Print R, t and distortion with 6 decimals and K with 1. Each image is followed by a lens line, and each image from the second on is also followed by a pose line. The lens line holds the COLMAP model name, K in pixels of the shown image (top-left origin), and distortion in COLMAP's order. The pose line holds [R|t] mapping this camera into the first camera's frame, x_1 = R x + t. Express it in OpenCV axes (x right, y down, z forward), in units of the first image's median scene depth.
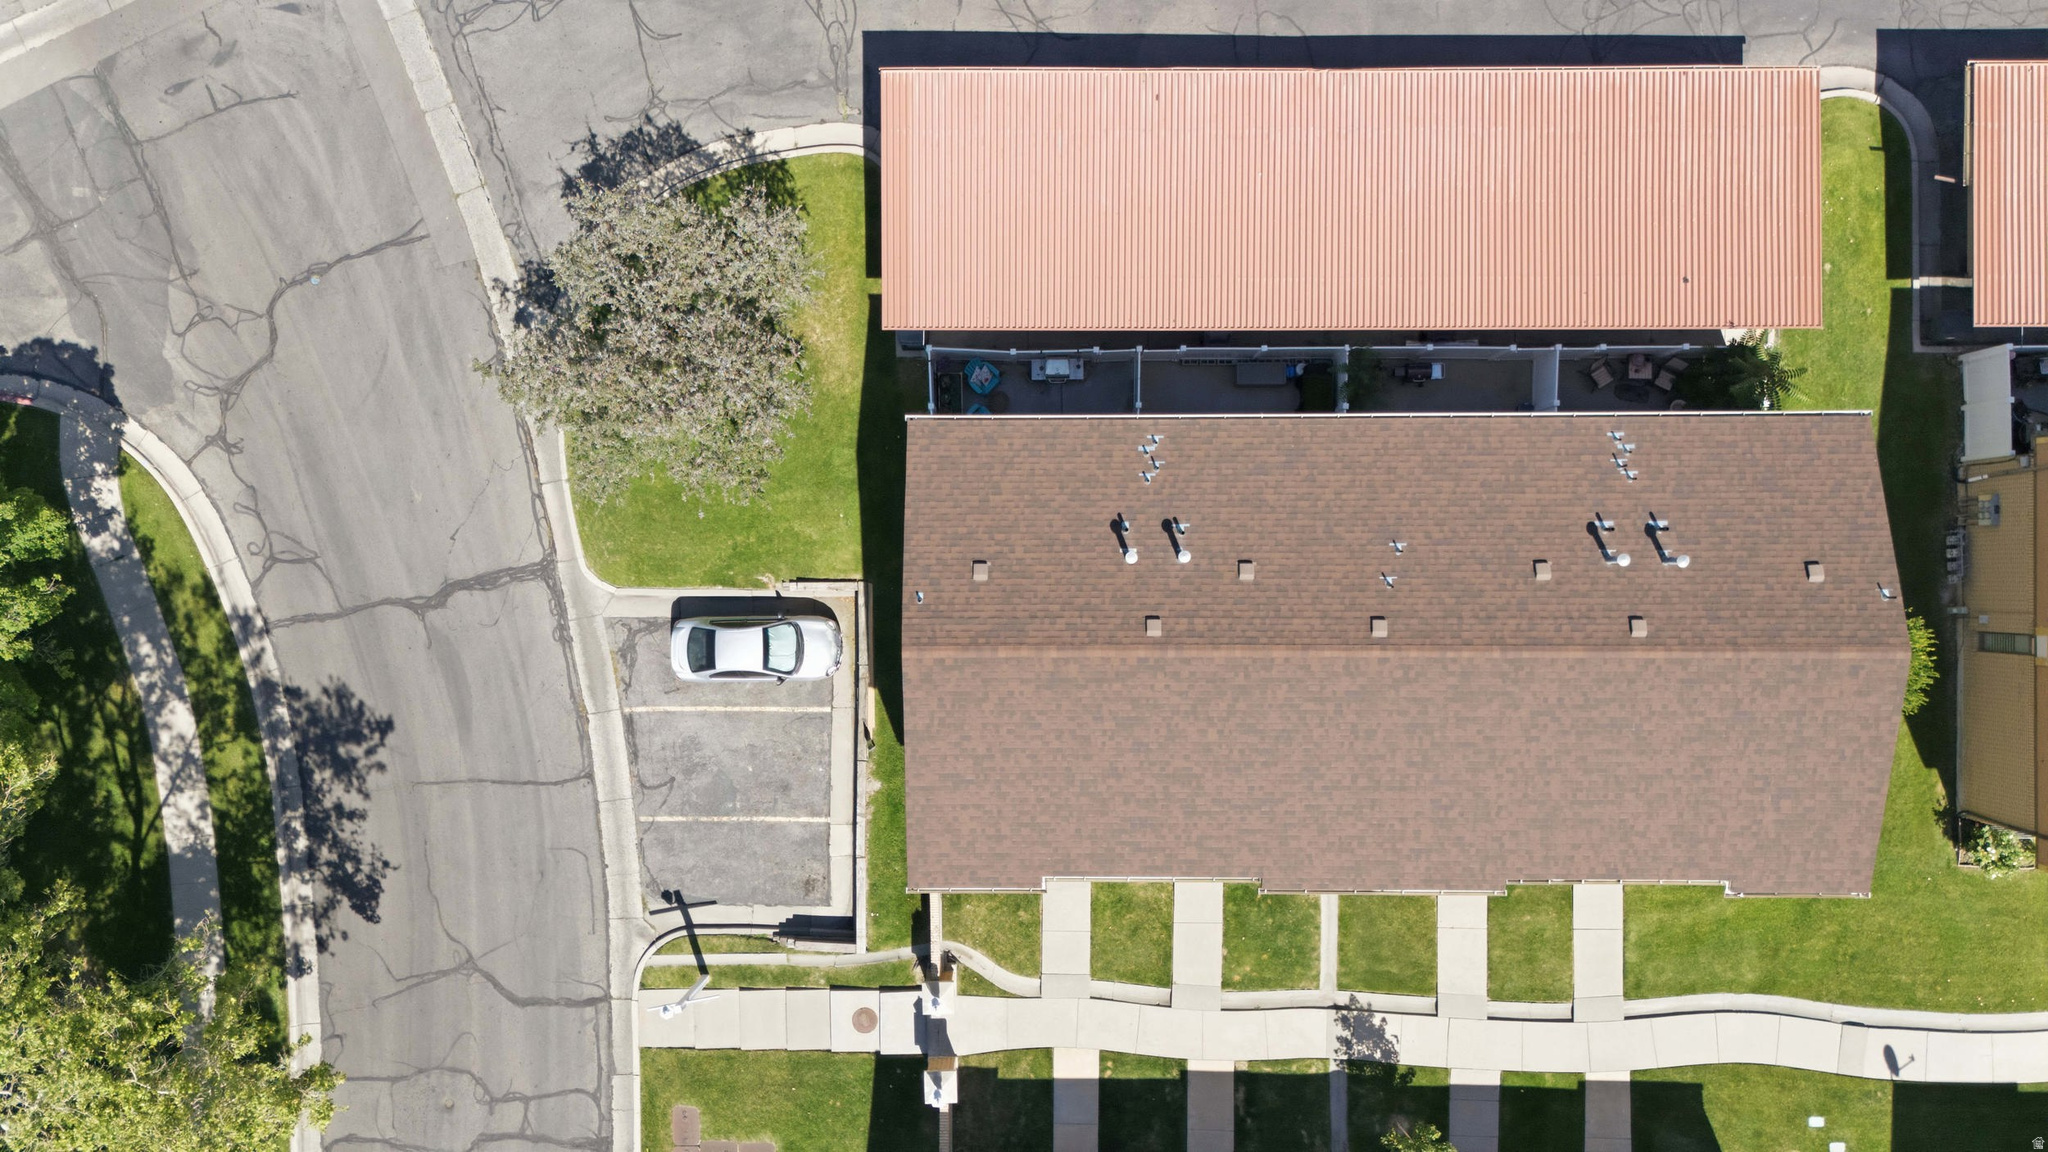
lens RADIAL K [[1518.0, 0, 1024.0], [0, 1518.0, 576.0], [0, 0, 1]] dist [0.054327, -0.045617]
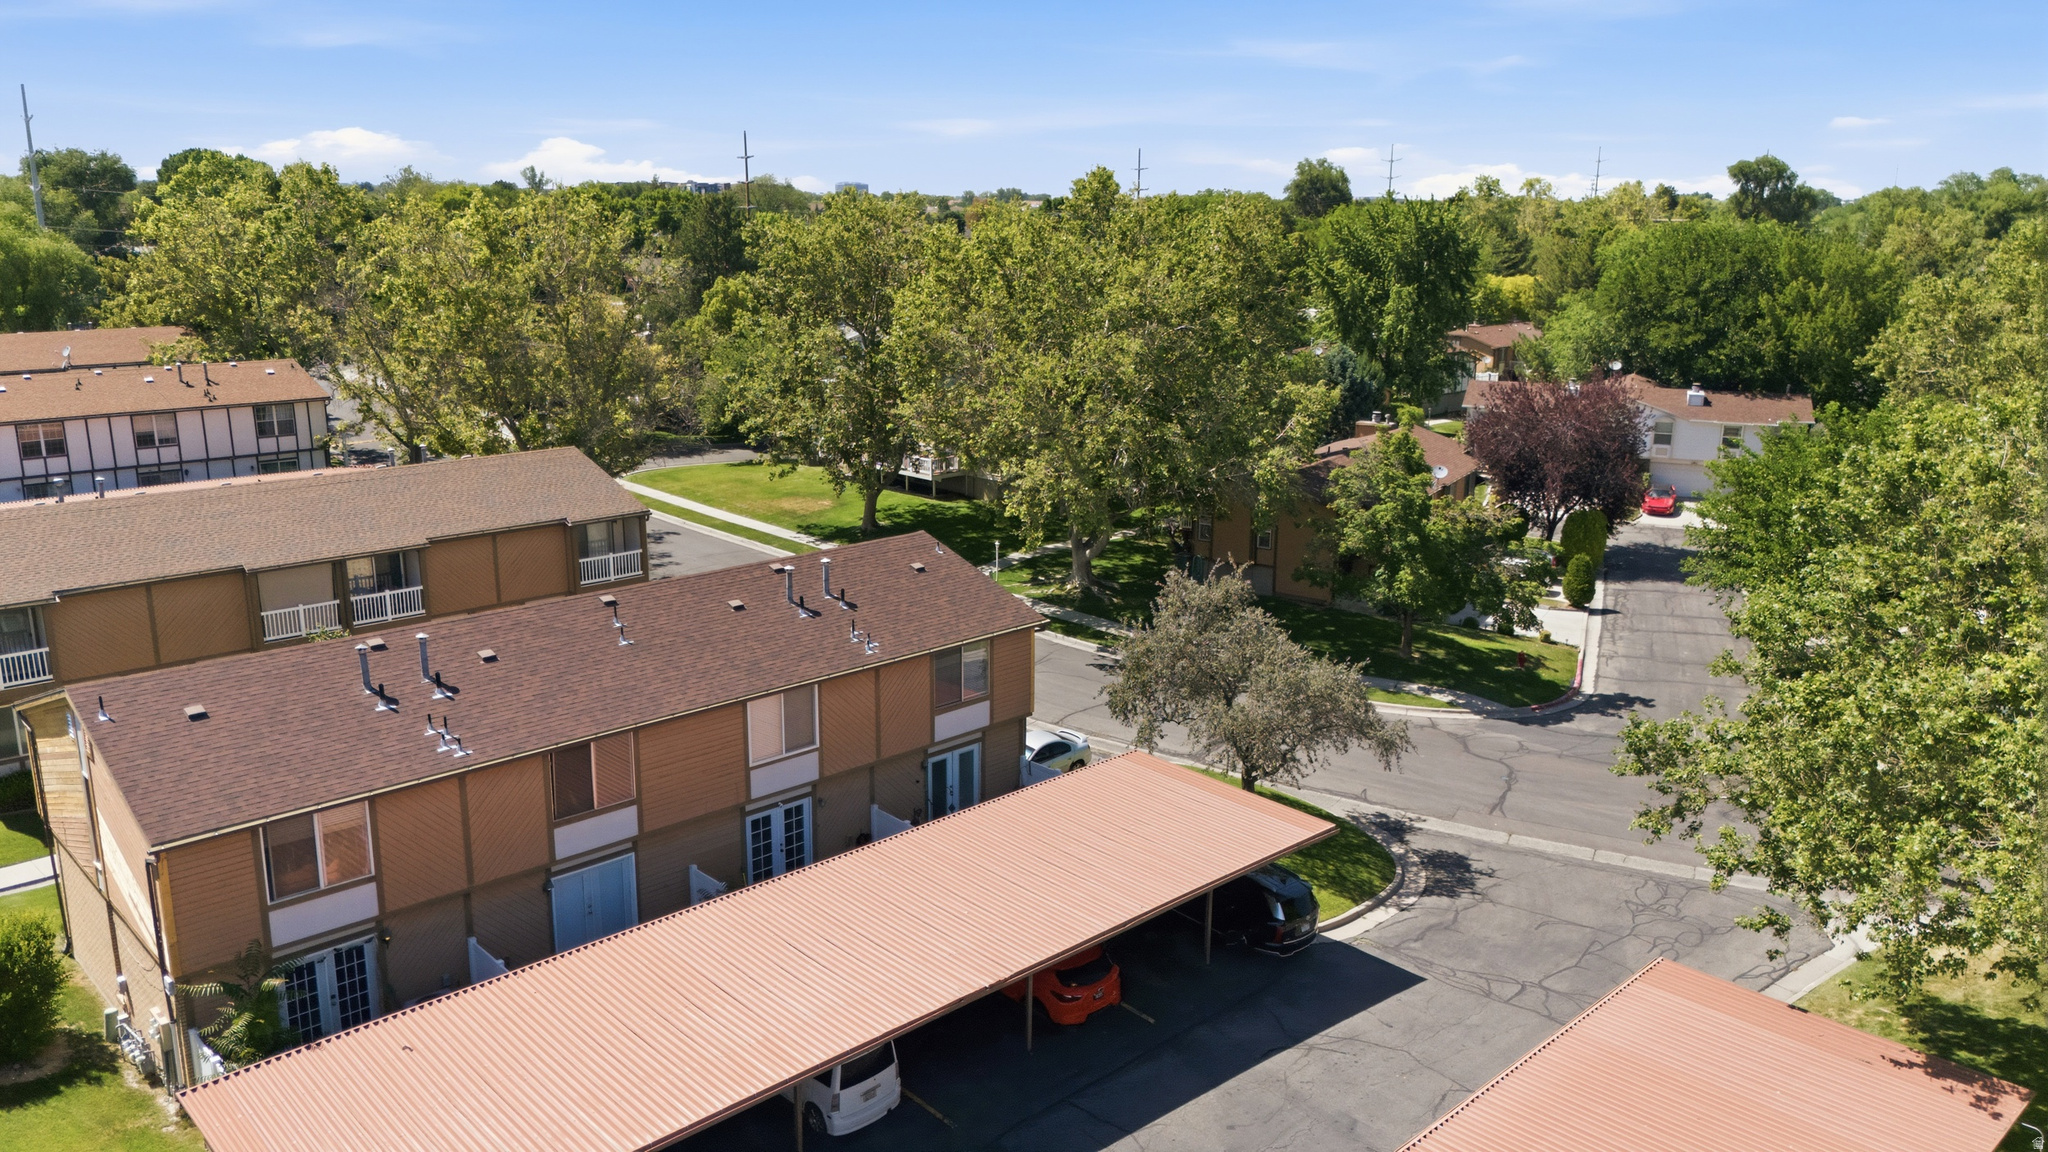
lens RADIAL K [[1495.9, 0, 1024.0], [0, 1495.9, 576.0], [0, 0, 1]] dist [0.174007, -0.417997]
pose [[-0.728062, 0.170696, -0.663919, 0.585754], [-0.685491, -0.188701, 0.703202, -0.747210], [-0.005248, 0.967086, 0.254397, 0.541526]]
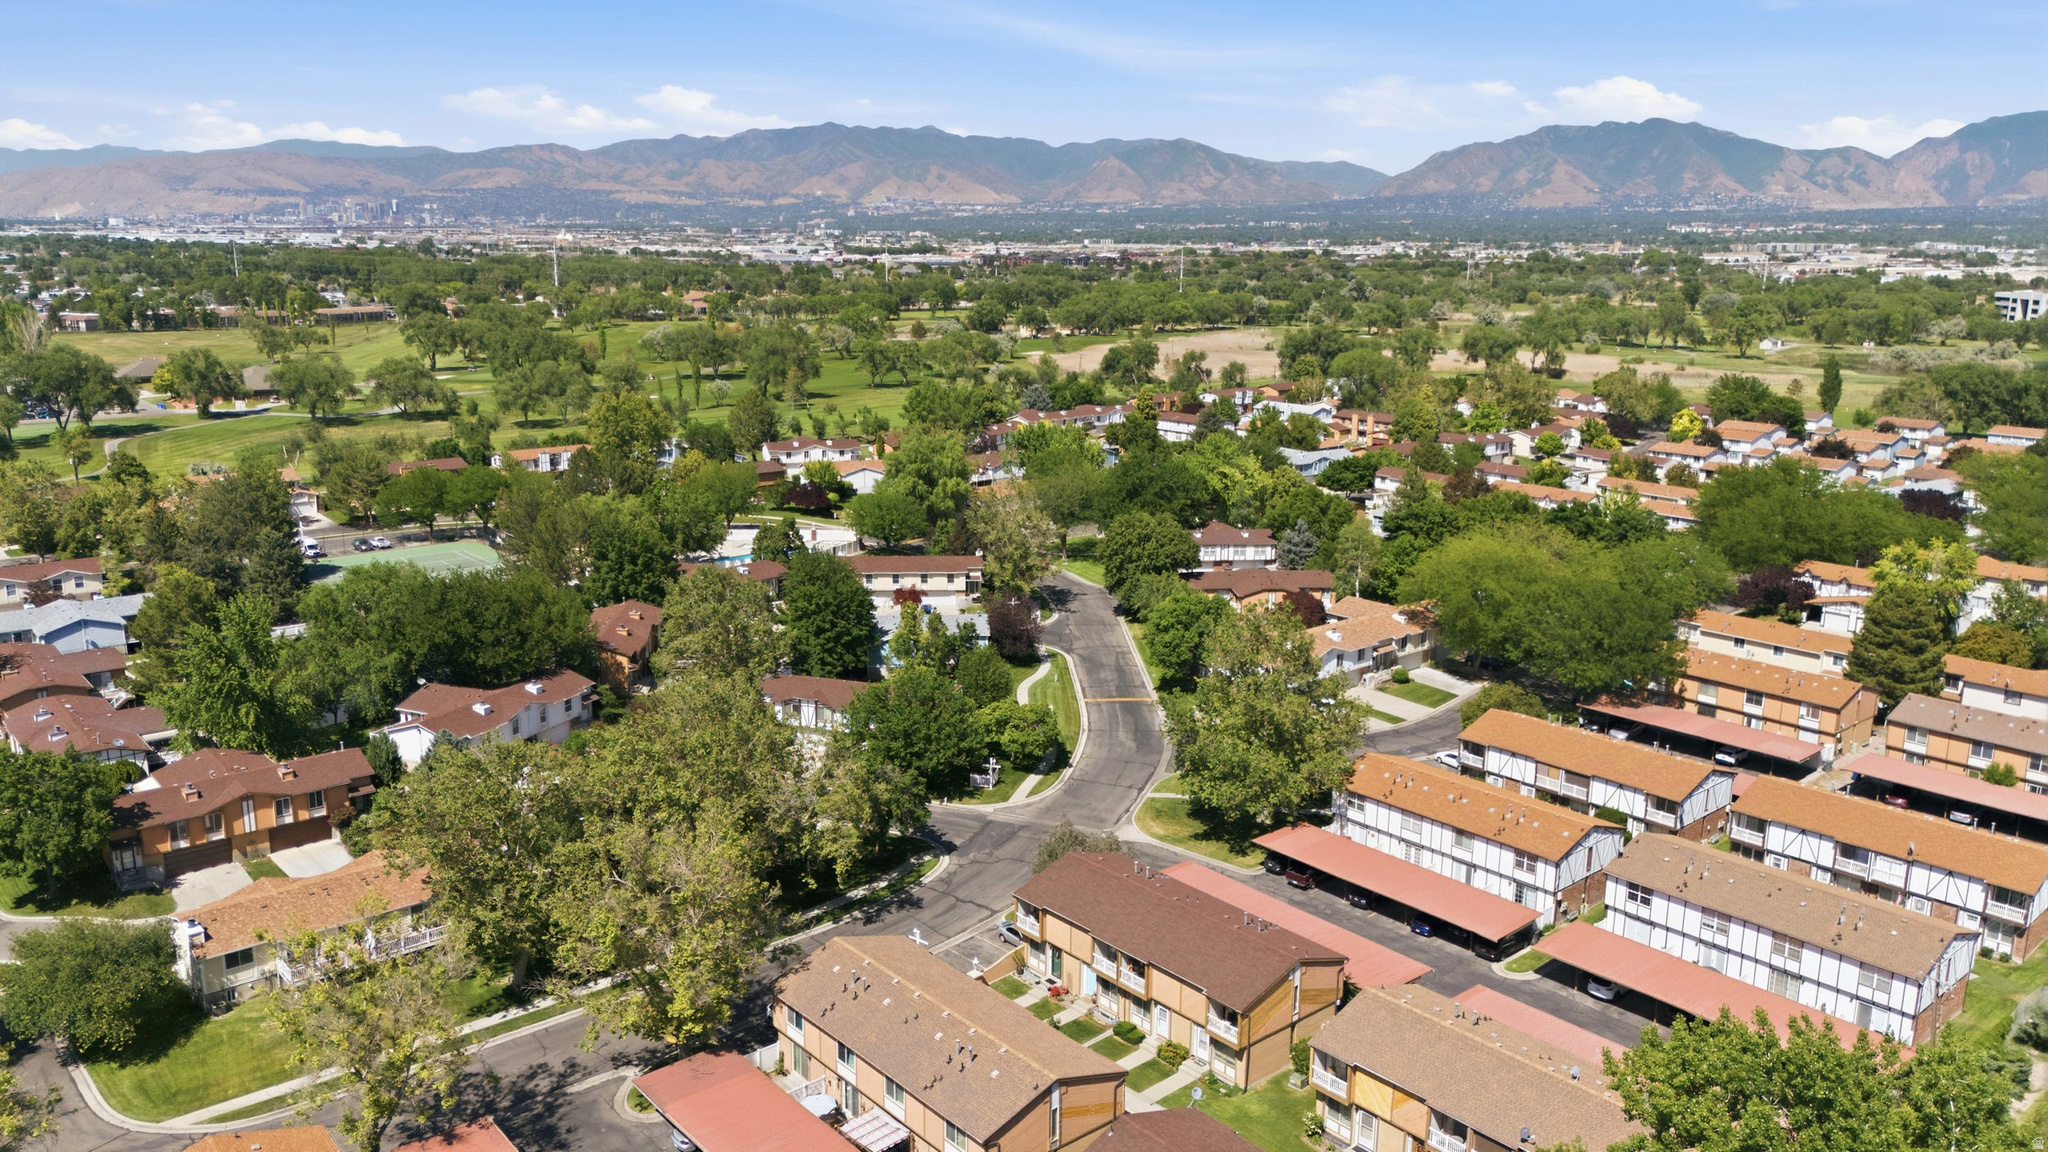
lens RADIAL K [[1502.1, 0, 1024.0], [0, 1502.1, 576.0], [0, 0, 1]] dist [0.126491, -0.199654]
pose [[0.654709, 0.183879, -0.733175, 1.751775], [-0.755629, 0.134149, -0.641115, 1.744593], [-0.019533, 0.973752, 0.226773, -0.299351]]
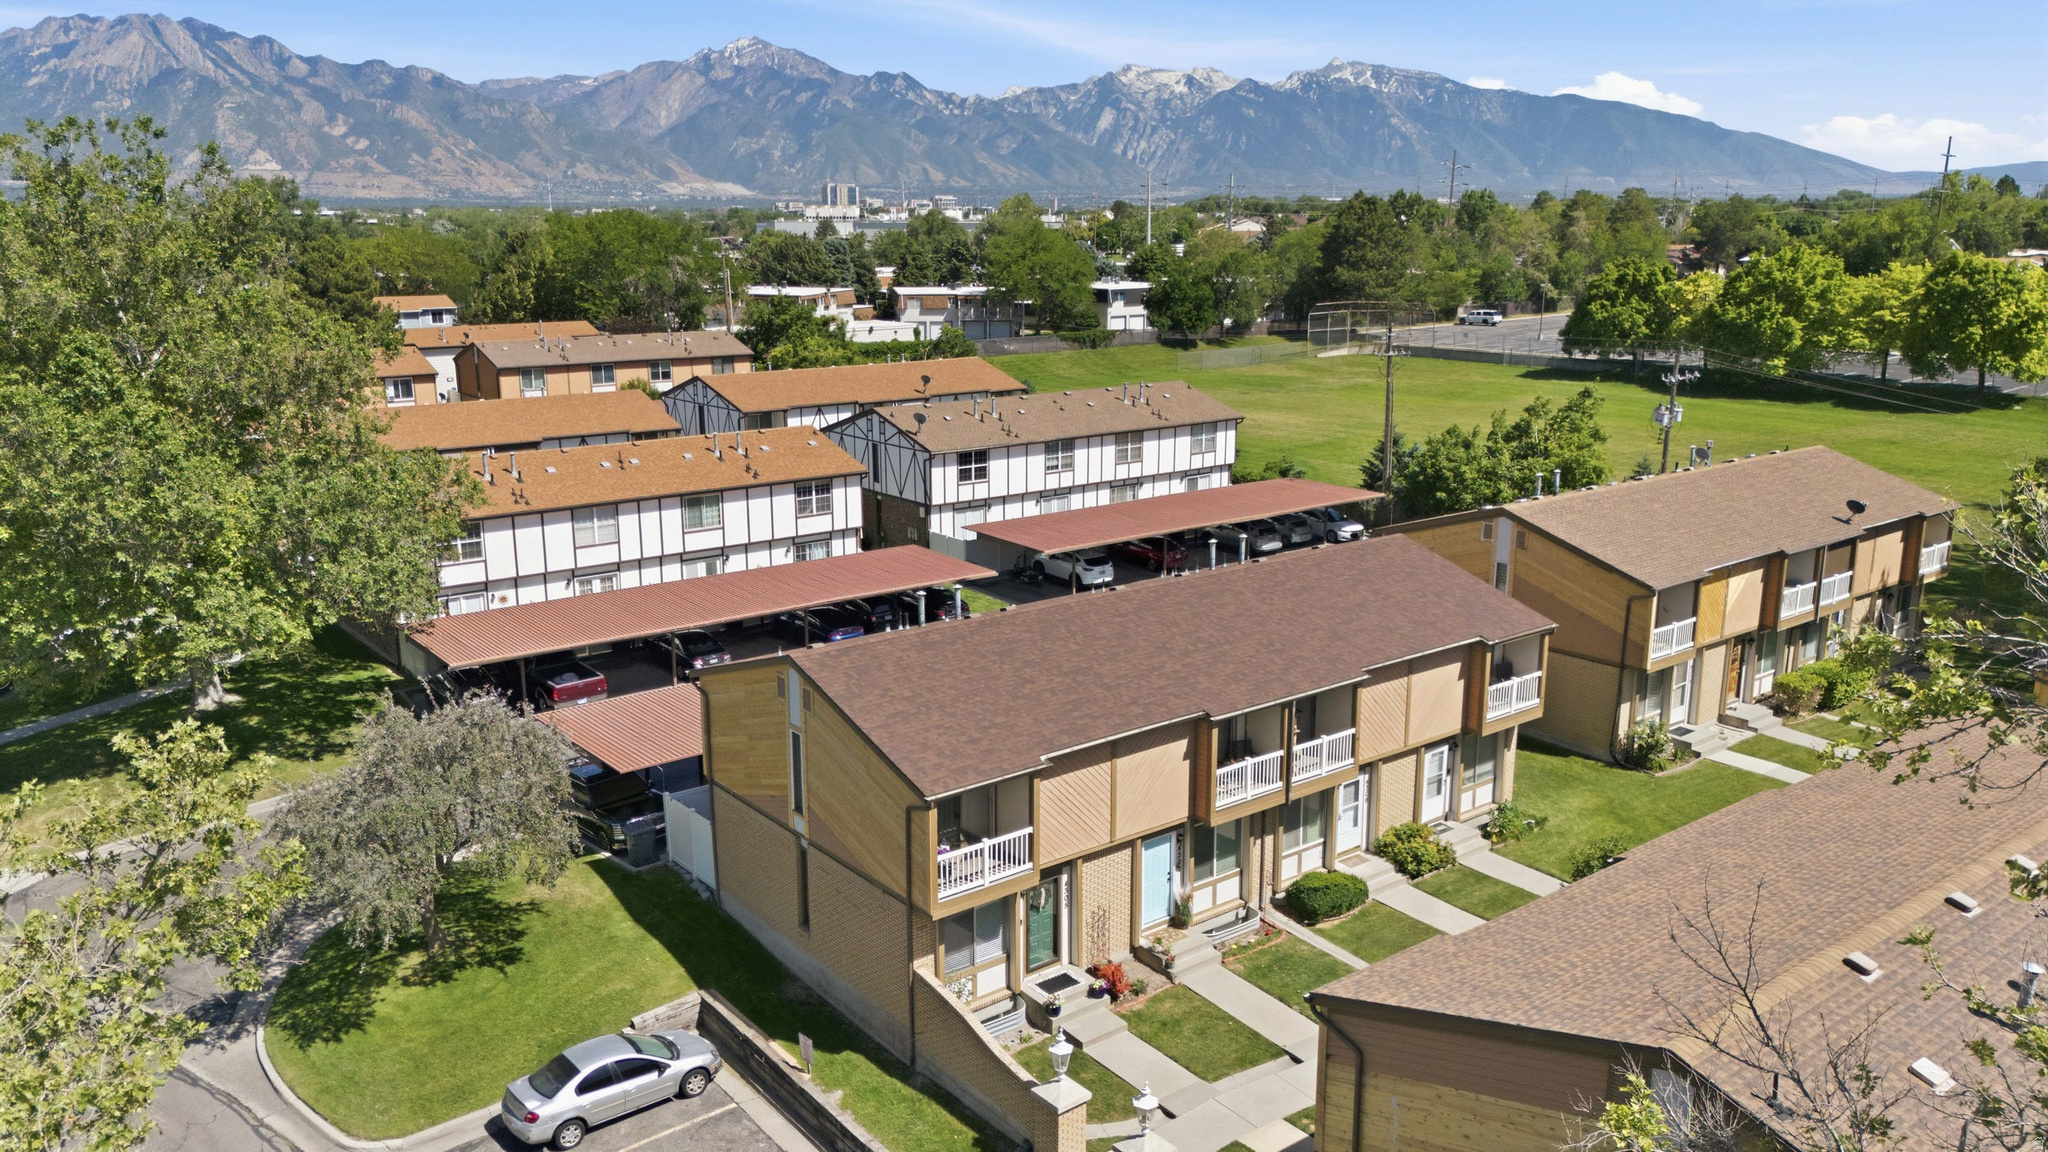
lens RADIAL K [[1502.1, 0, 1024.0], [0, 1502.1, 576.0], [0, 0, 1]] dist [0.126491, -0.199654]
pose [[0.792134, -0.136955, 0.594784, -0.442933], [0.610347, 0.176073, -0.772318, 0.731015], [0.001047, 0.974803, 0.223064, 0.559693]]
